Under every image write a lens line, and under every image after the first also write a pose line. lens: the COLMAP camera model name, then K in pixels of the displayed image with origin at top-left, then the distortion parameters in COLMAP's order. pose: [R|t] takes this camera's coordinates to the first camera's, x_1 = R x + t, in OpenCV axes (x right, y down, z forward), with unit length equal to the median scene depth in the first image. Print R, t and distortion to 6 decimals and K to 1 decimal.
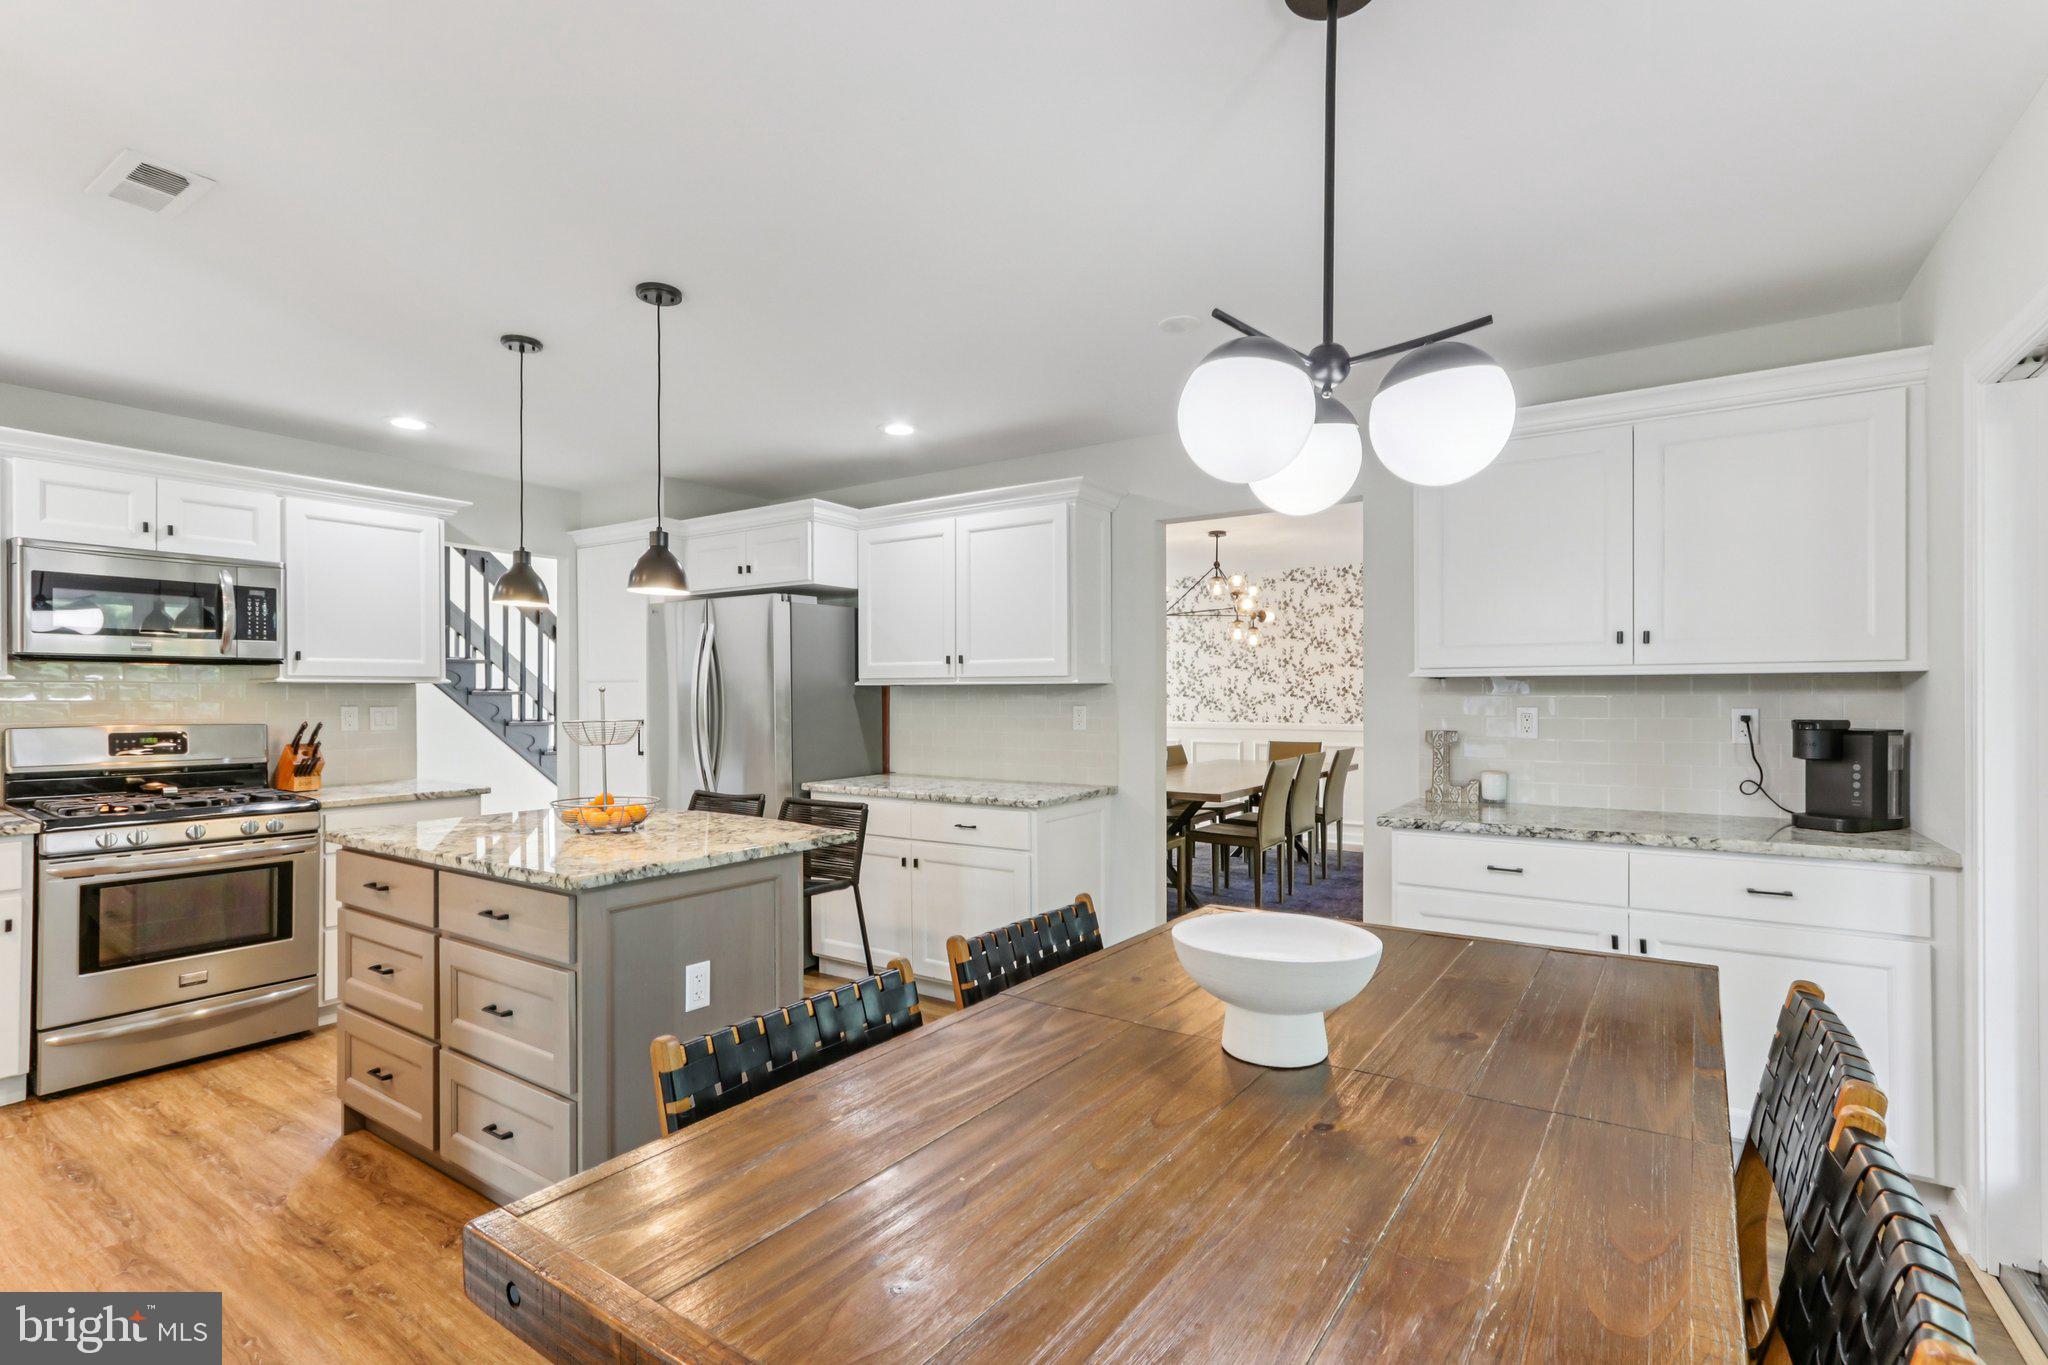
lens RADIAL K [[952.5, 0, 1017.6], [0, 952.5, 694.7], [0, 0, 1]] dist [0.010104, 0.003087]
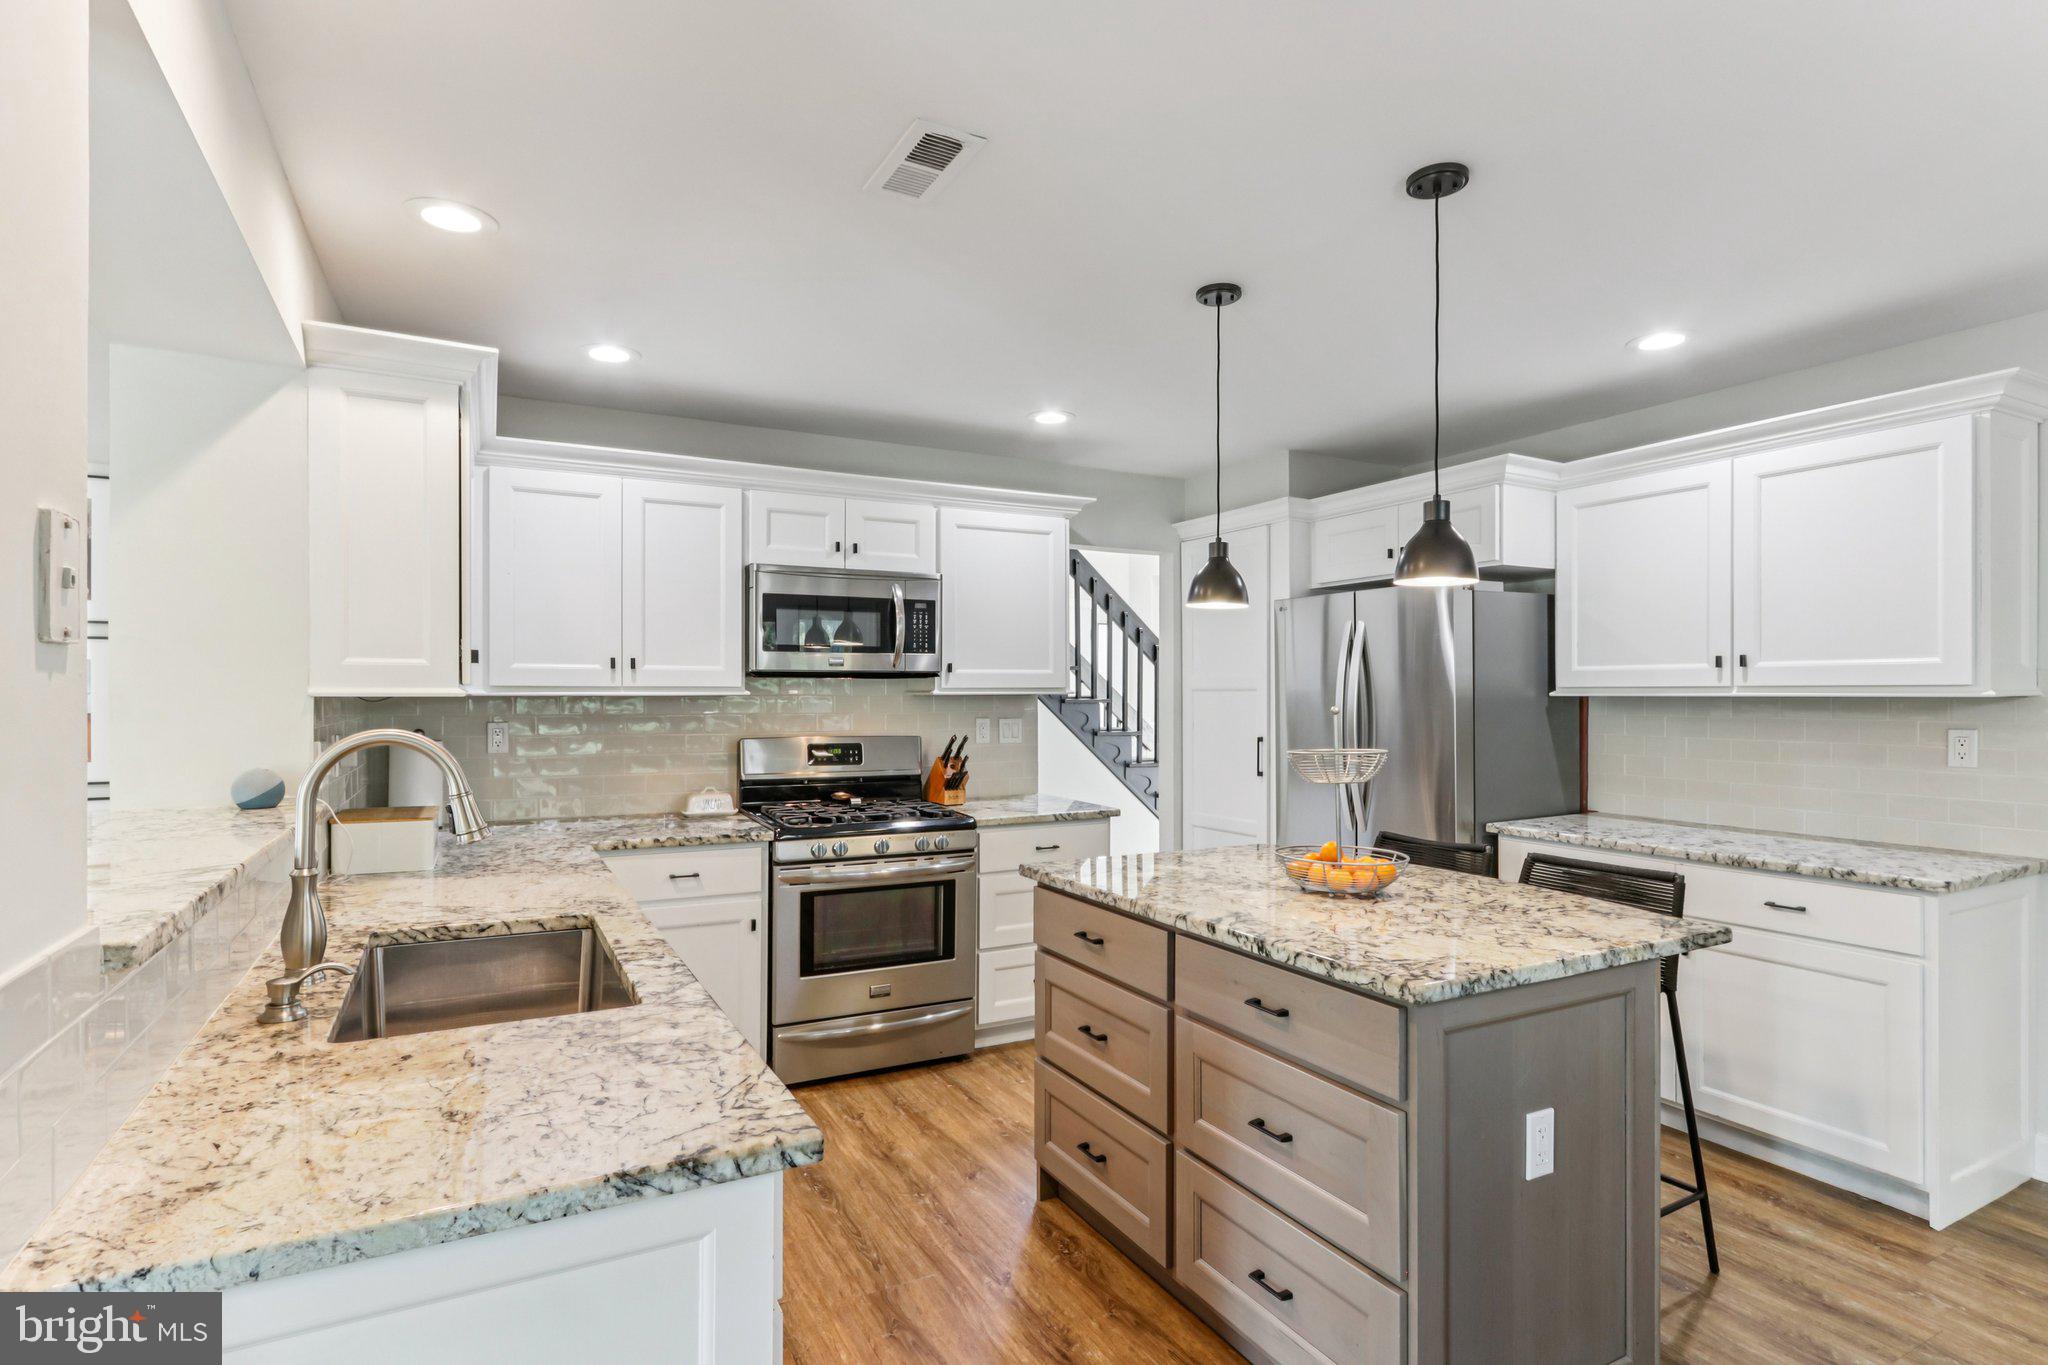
lens RADIAL K [[1032.2, 0, 1033.1], [0, 1032.2, 692.6], [0, 0, 1]] dist [-0.000607, 0.000629]
pose [[0.890160, -0.000945, -0.455647, -0.210651], [0.000535, 0.999999, -0.001028, -0.015445], [0.455648, 0.000671, 0.890160, 0.104962]]
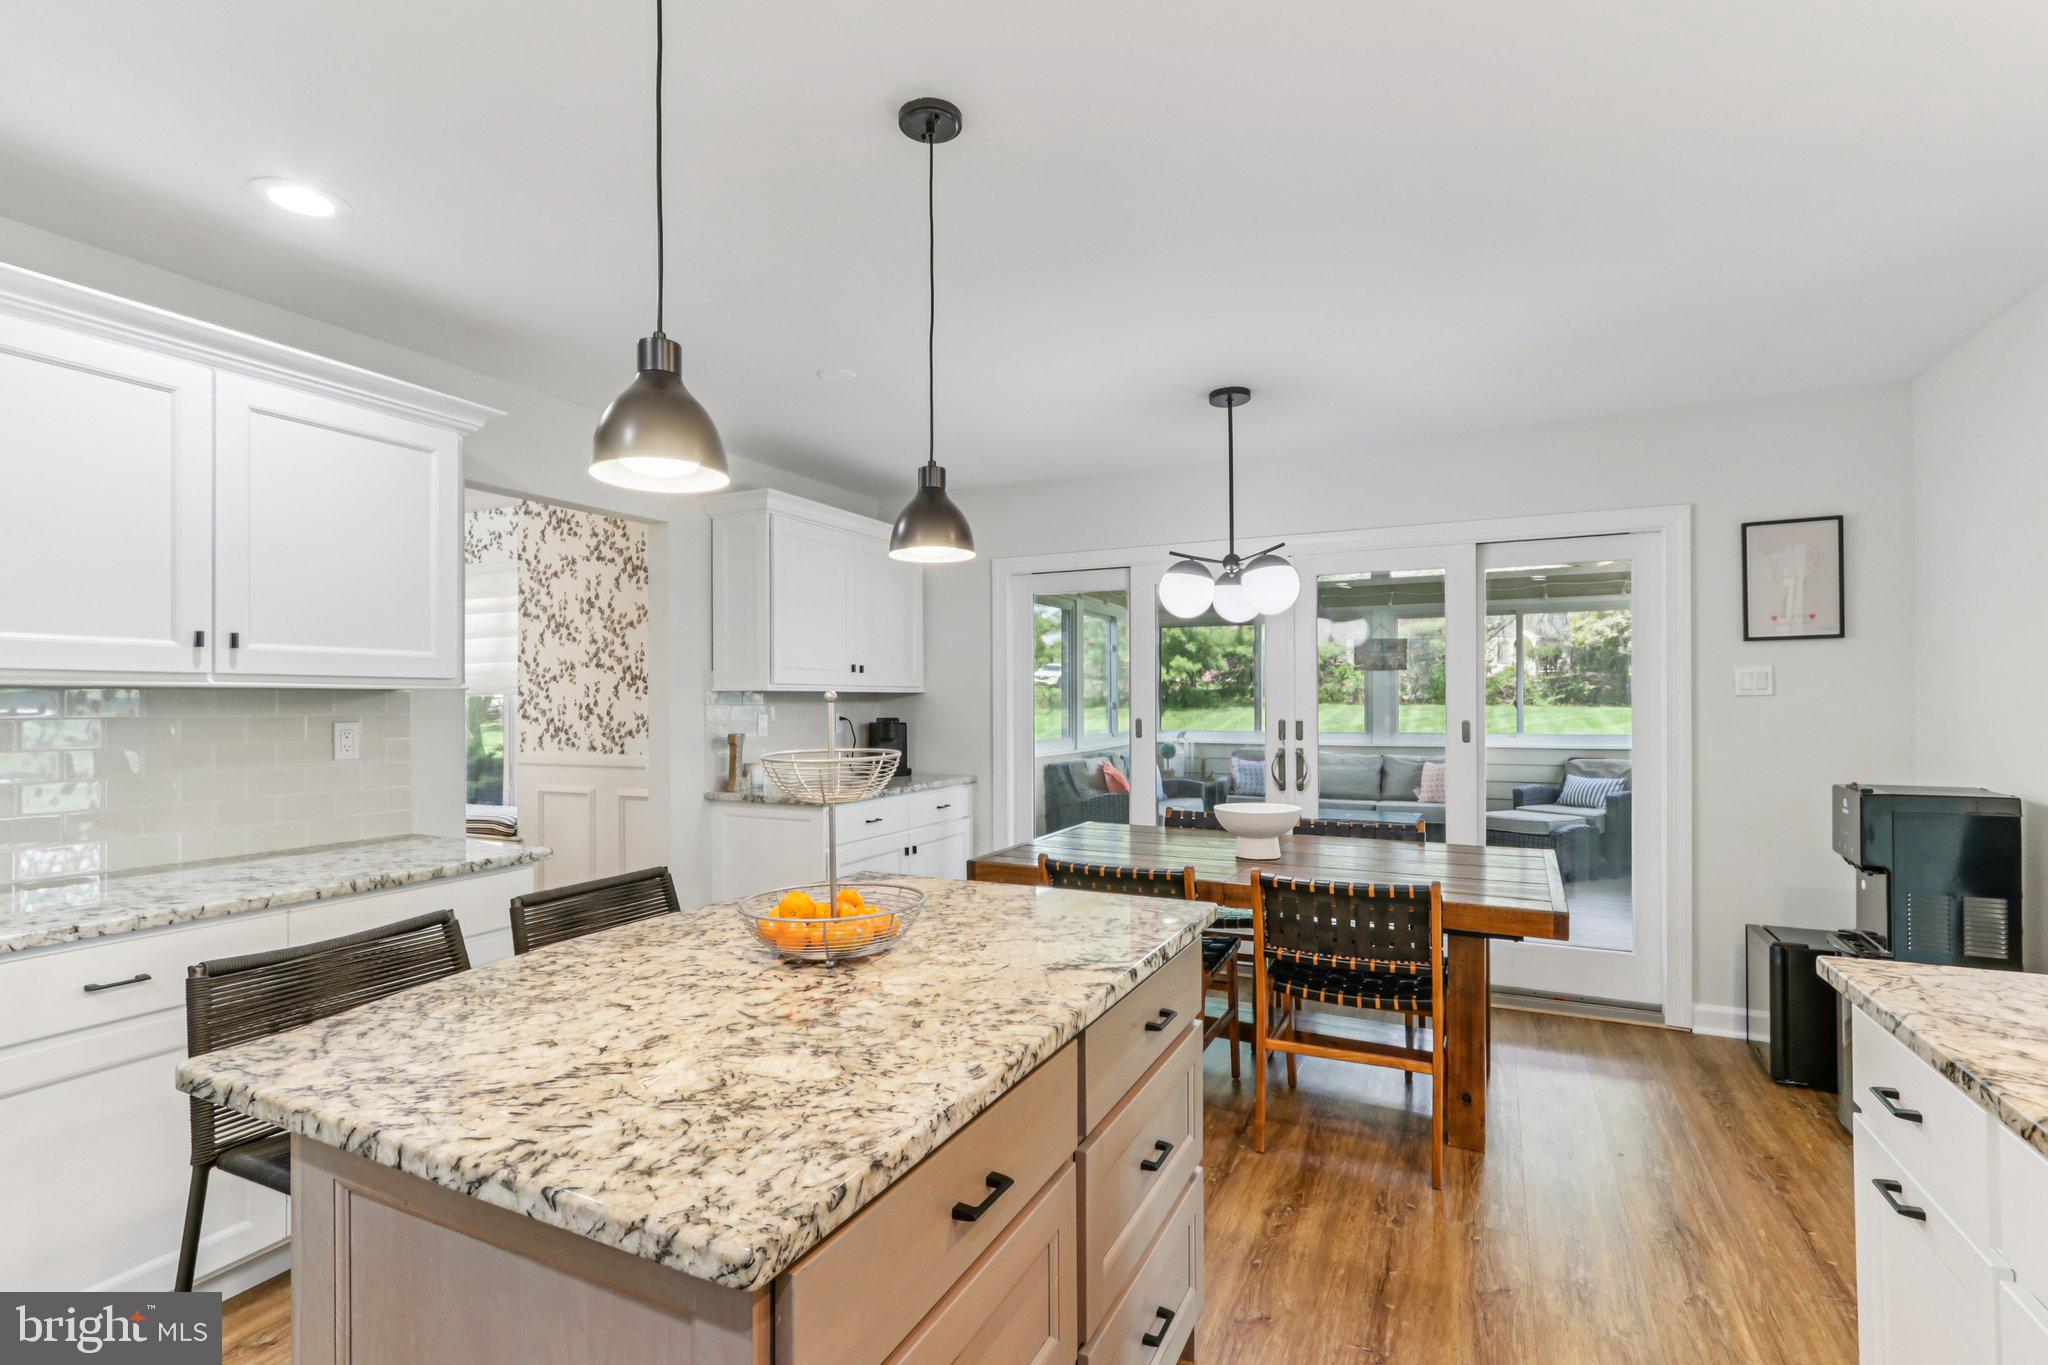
lens RADIAL K [[952.5, 0, 1011.5], [0, 952.5, 690.1], [0, 0, 1]] dist [0.010104, 0.003087]
pose [[-0.138842, 0.010667, 0.990257, -0.775850], [-0.000284, 0.999942, -0.010811, -0.003876], [-0.990315, -0.001783, -0.138831, 0.758572]]
